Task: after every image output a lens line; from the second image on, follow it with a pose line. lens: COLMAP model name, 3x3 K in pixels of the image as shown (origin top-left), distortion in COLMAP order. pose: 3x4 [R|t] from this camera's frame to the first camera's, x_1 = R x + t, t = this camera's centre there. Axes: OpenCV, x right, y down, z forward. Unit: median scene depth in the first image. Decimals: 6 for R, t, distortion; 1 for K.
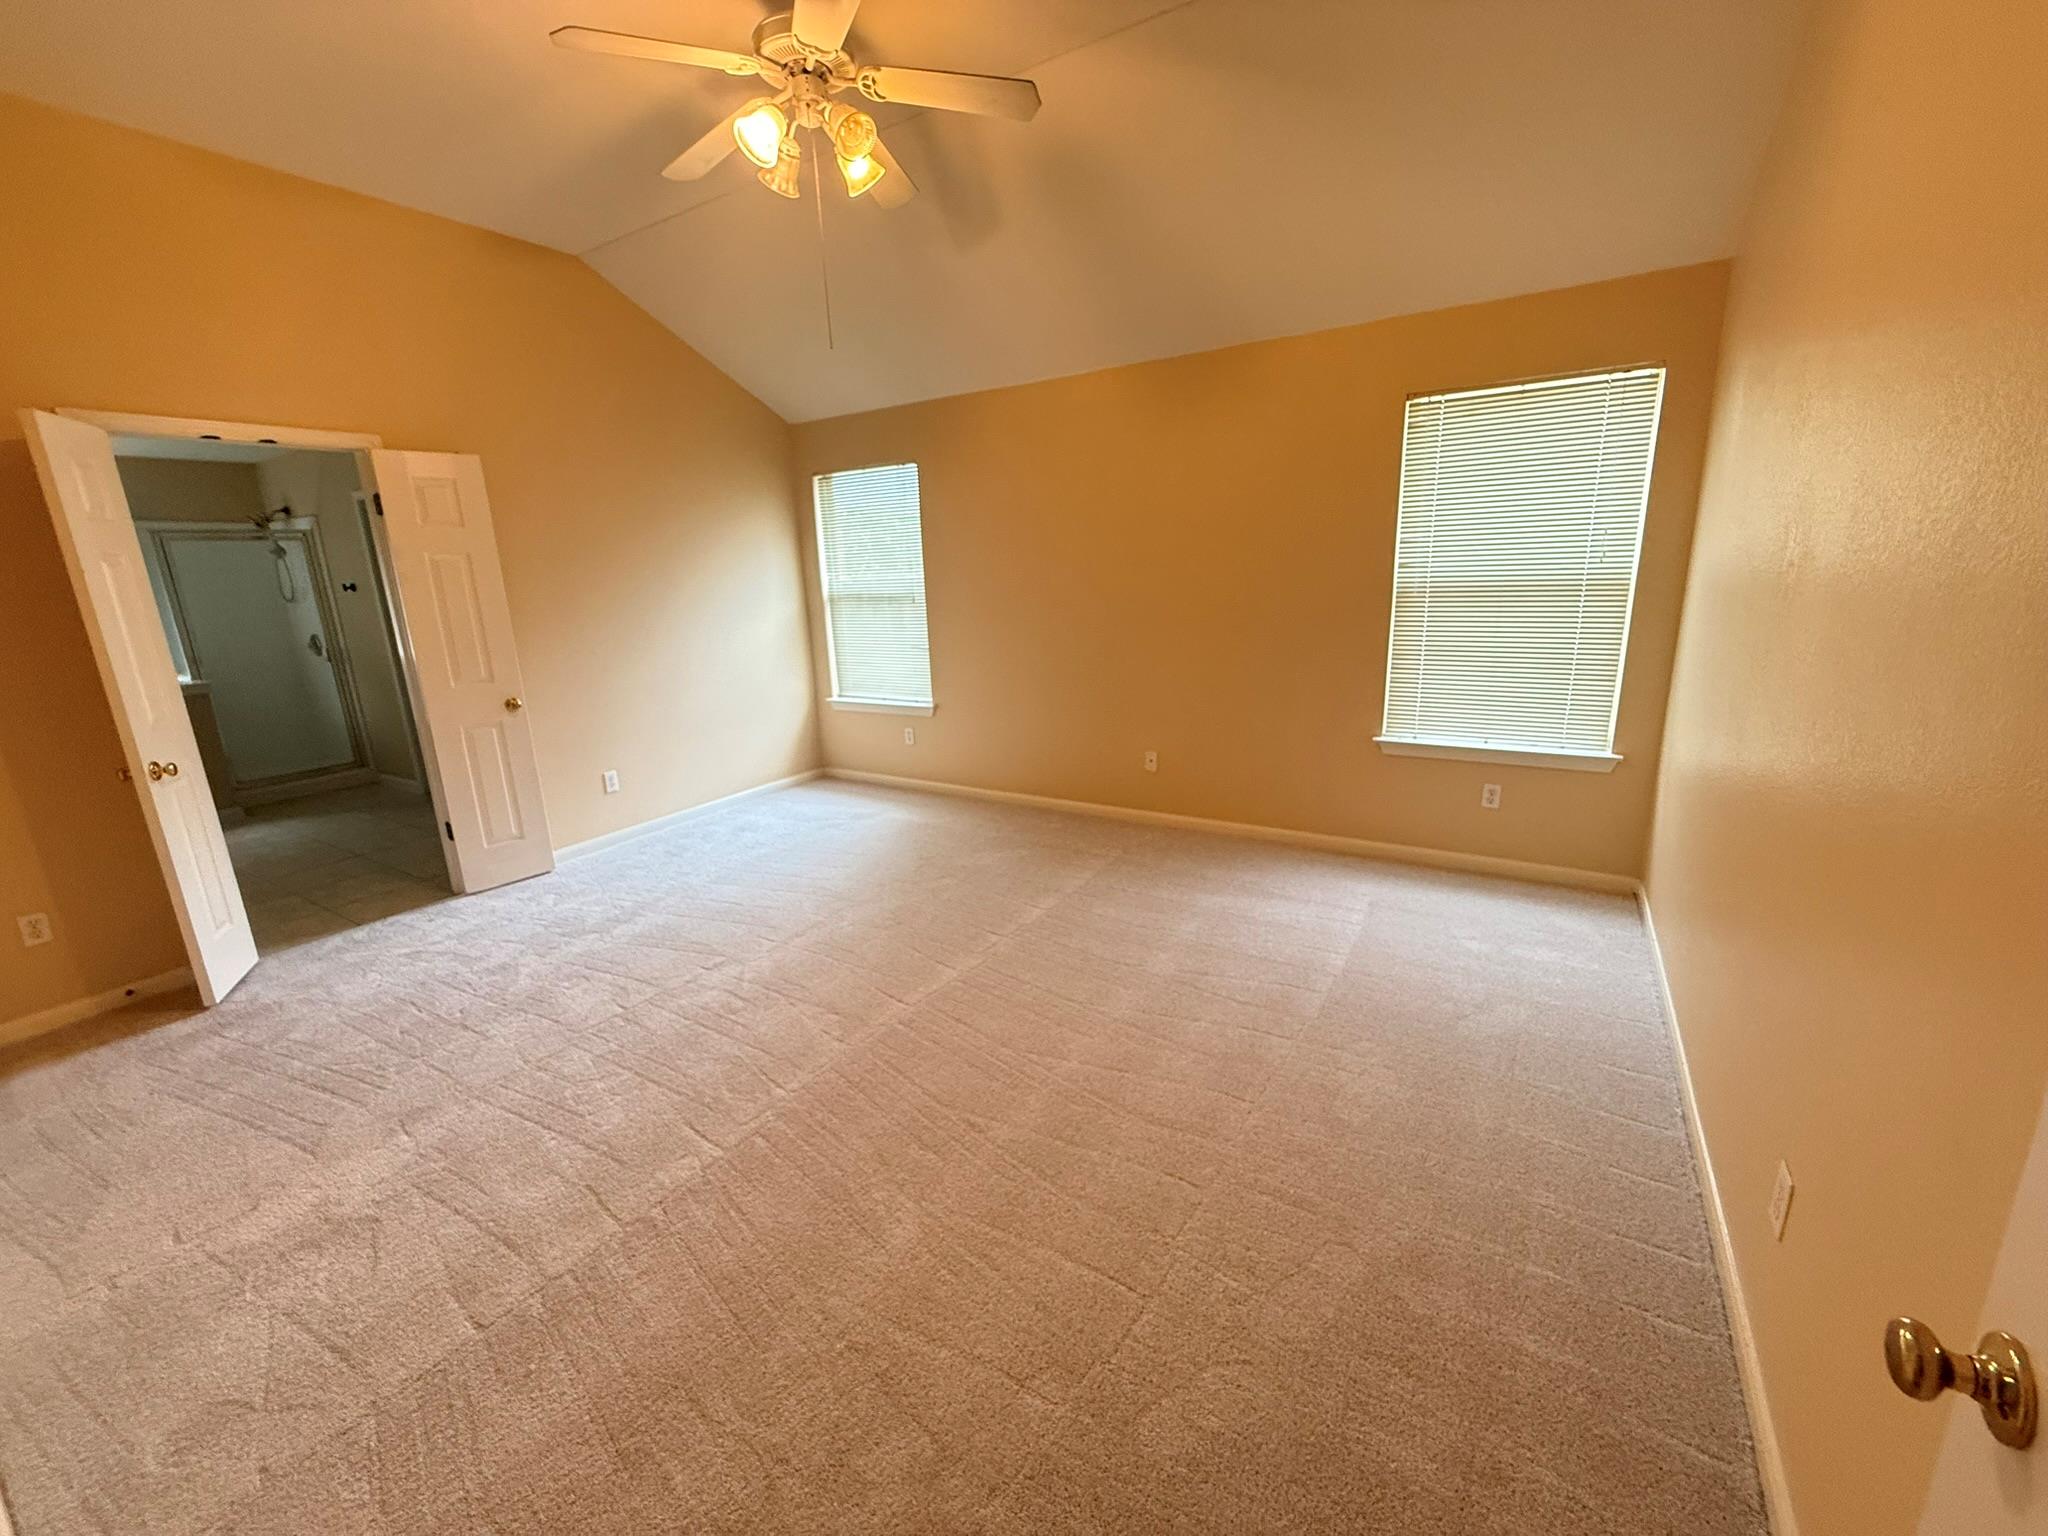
lens RADIAL K [[823.9, 0, 1017.1], [0, 823.9, 770.5], [0, 0, 1]] dist [-0.001172, -0.000063]
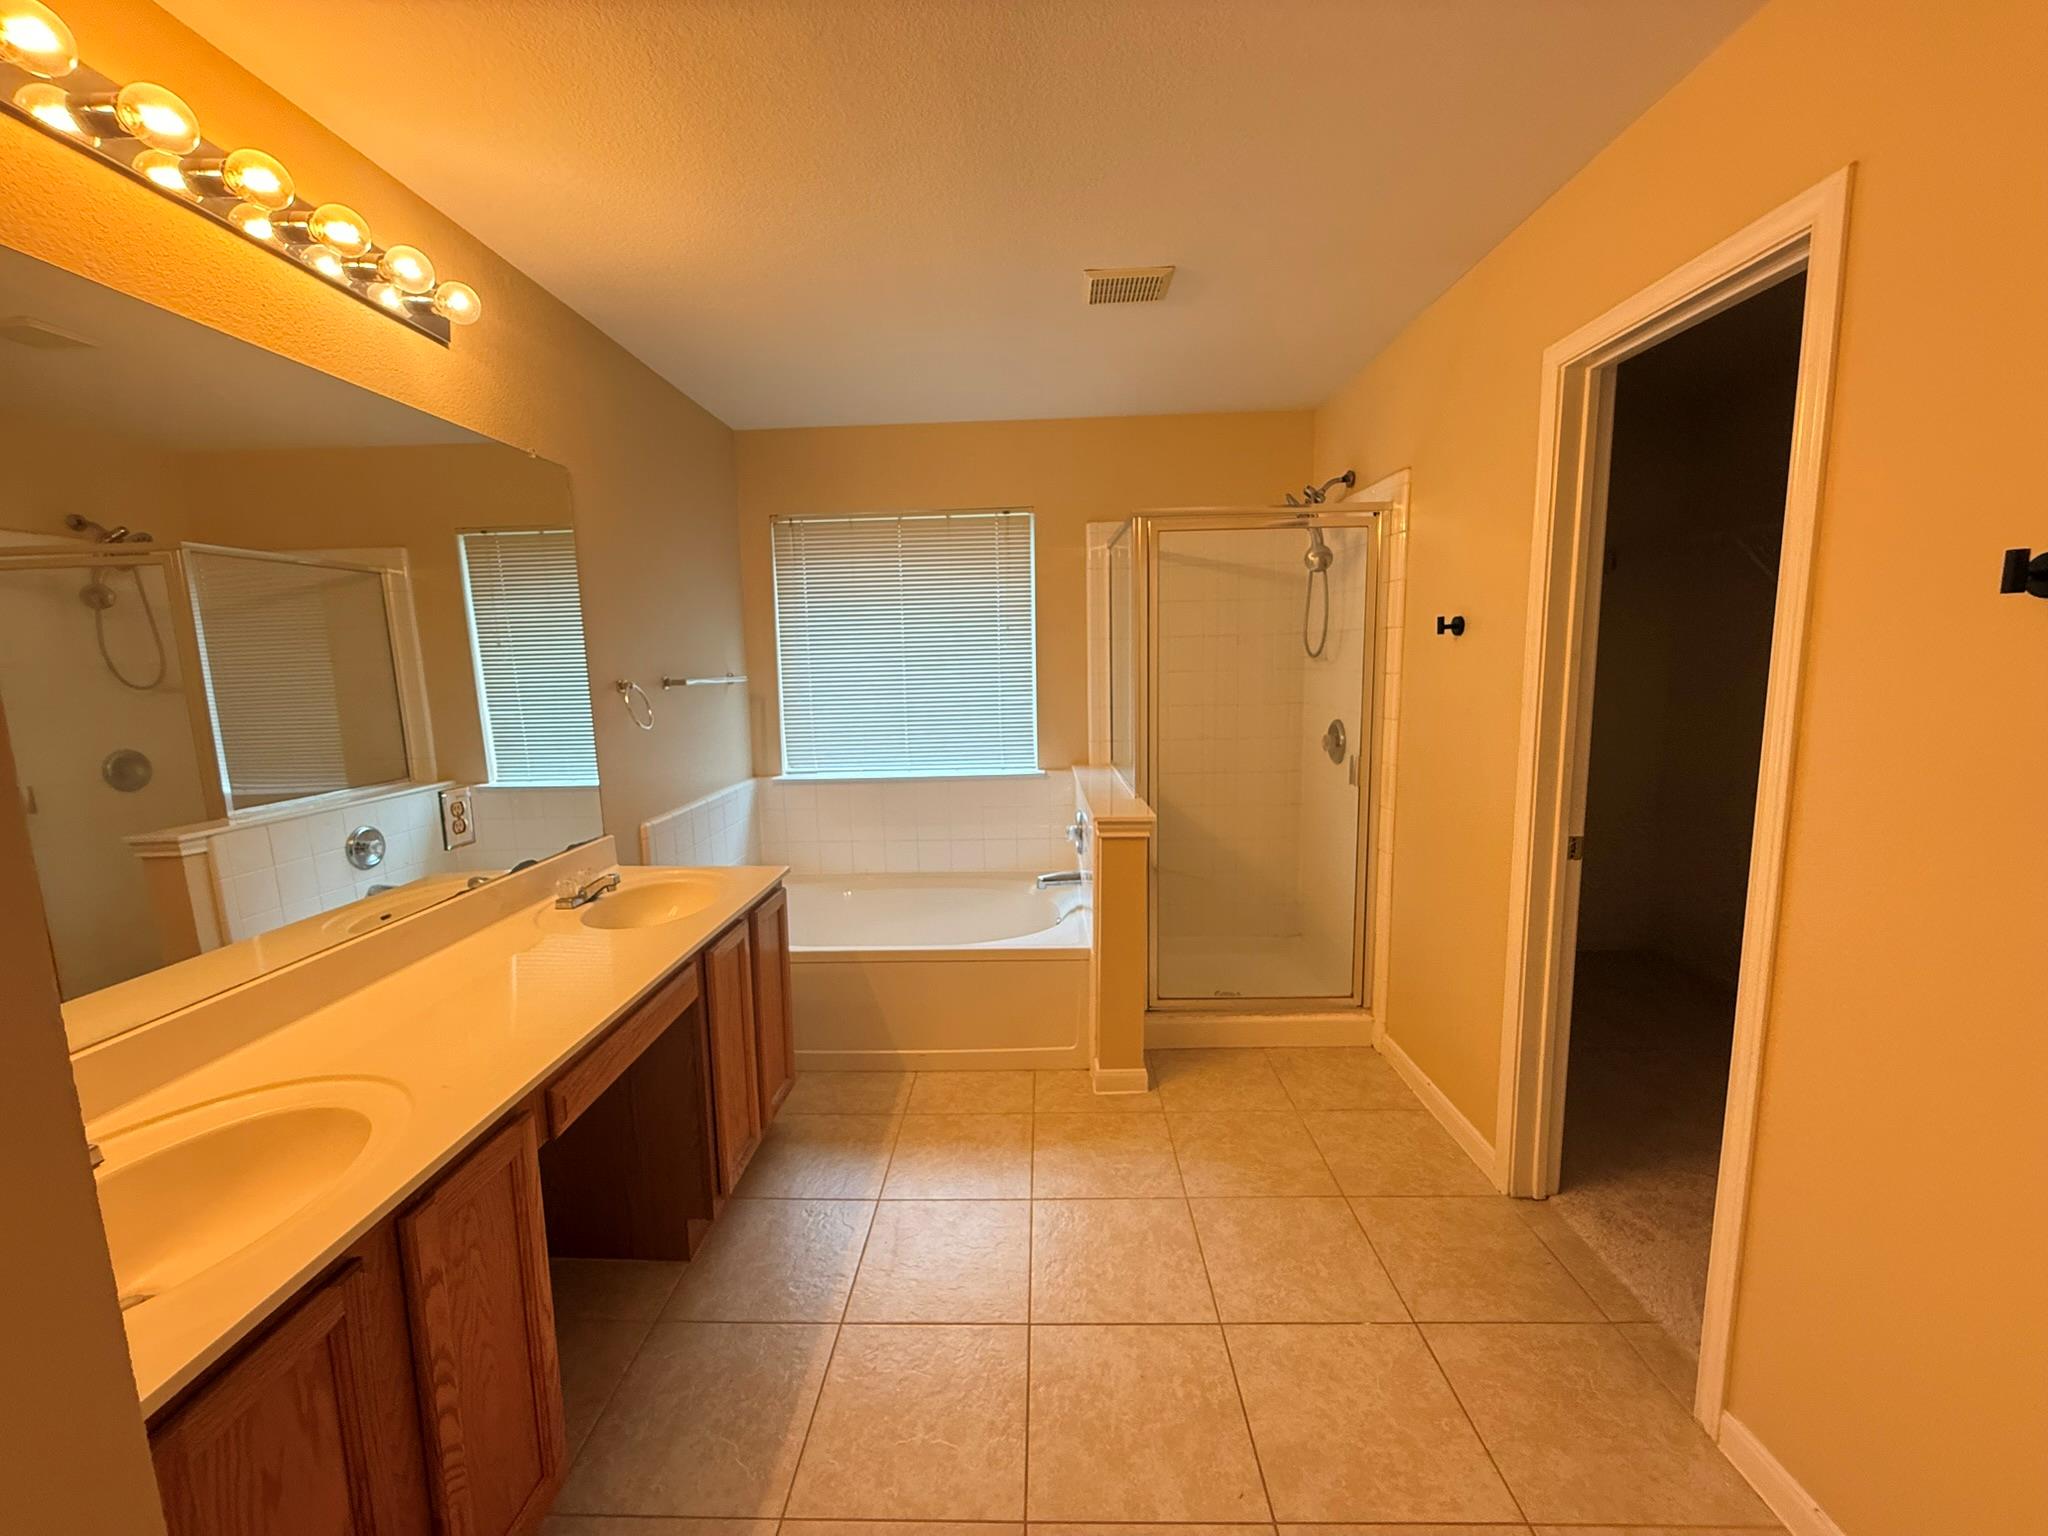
lens RADIAL K [[823.9, 0, 1017.1], [0, 823.9, 770.5], [0, 0, 1]] dist [-0.001172, -0.000063]
pose [[0.508005, 0.138083, -0.850214, -0.544300], [-0.203364, 0.978389, 0.037390, -0.121097], [0.837003, 0.153909, 0.525107, 0.599985]]
